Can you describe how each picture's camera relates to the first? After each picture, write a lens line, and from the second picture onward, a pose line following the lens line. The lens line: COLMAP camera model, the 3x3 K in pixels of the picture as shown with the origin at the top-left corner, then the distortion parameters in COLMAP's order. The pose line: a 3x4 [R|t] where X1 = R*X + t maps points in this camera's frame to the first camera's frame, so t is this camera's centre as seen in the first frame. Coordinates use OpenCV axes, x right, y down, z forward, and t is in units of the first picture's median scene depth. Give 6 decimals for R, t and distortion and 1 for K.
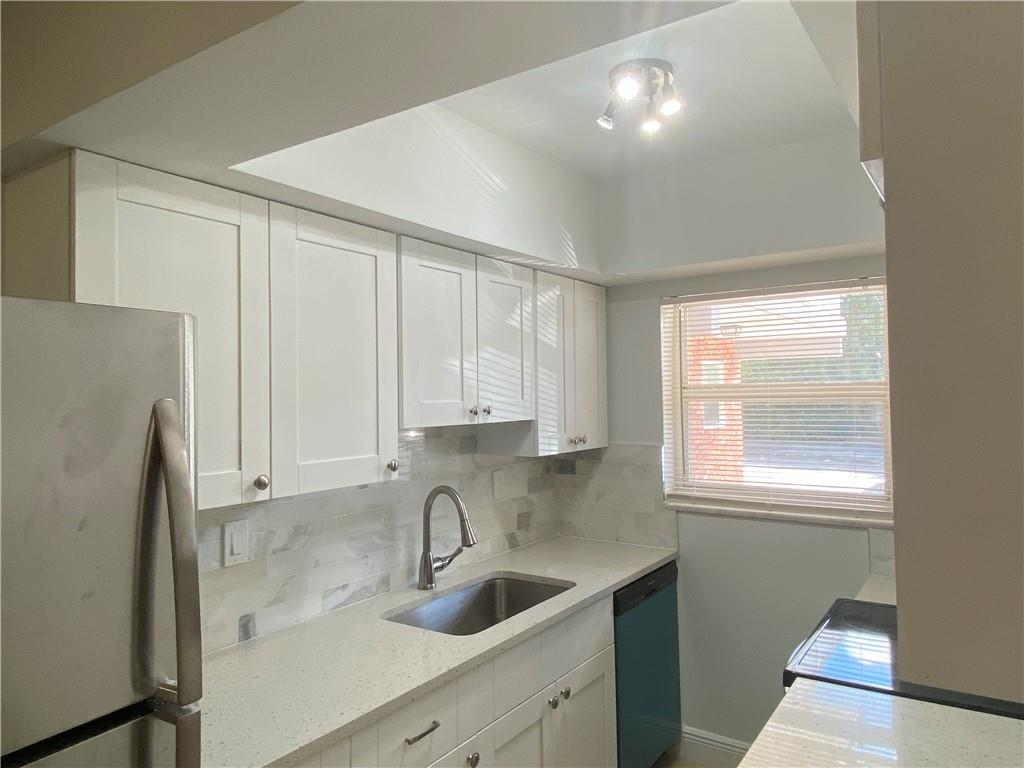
lens RADIAL K [[678.0, 0, 512.0], [0, 678.0, 384.0], [0, 0, 1]] dist [0.037862, -0.003500]
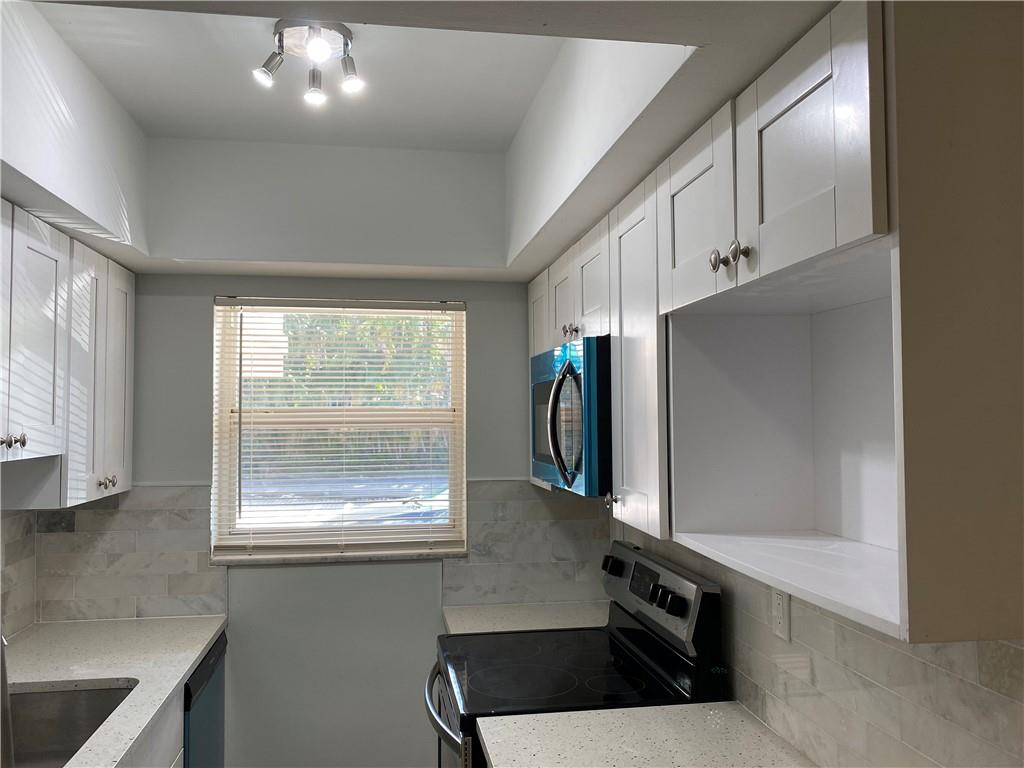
lens RADIAL K [[833.2, 0, 512.0], [0, 833.2, 384.0], [0, 0, 1]] dist [0.049816, -0.121385]
pose [[0.719235, 0.038207, 0.693716, -0.223837], [-0.019814, 0.999209, -0.034489, 0.001455], [-0.694484, 0.011060, 0.719423, 0.071393]]
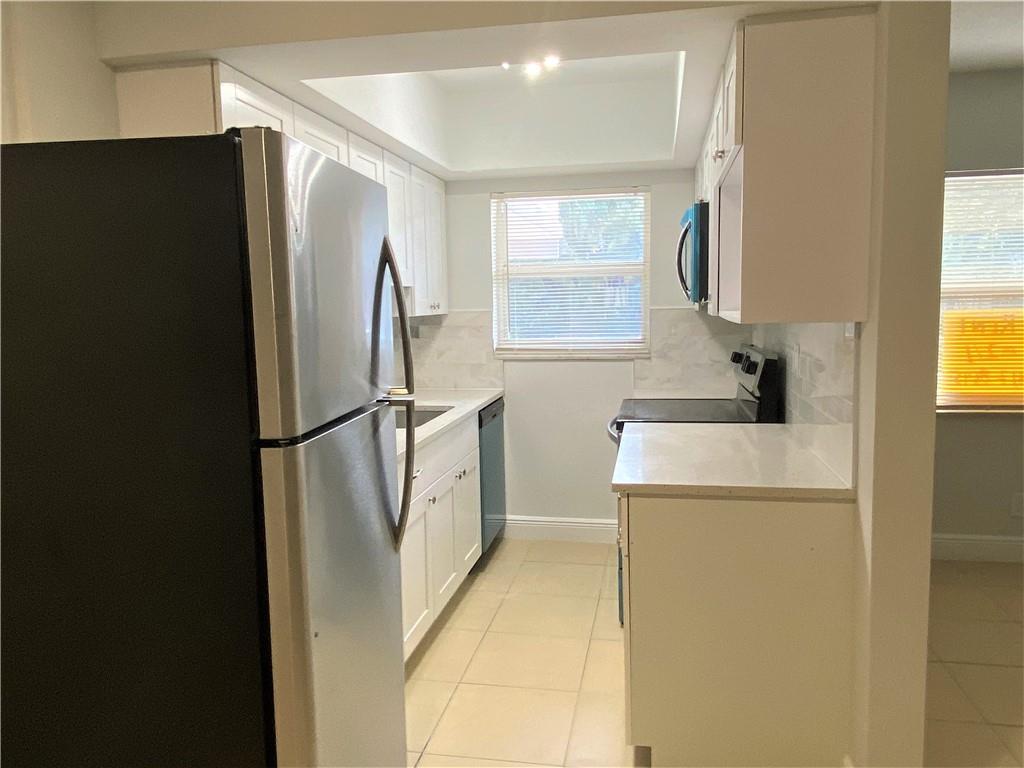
lens RADIAL K [[744.5, 0, 512.0], [0, 744.5, 384.0], [0, 0, 1]] dist [0.102025, -0.102942]
pose [[0.912277, -0.048566, 0.406684, -0.364352], [-0.002260, 0.992333, 0.123573, 0.058681], [-0.409567, -0.113652, 0.905173, -0.351834]]
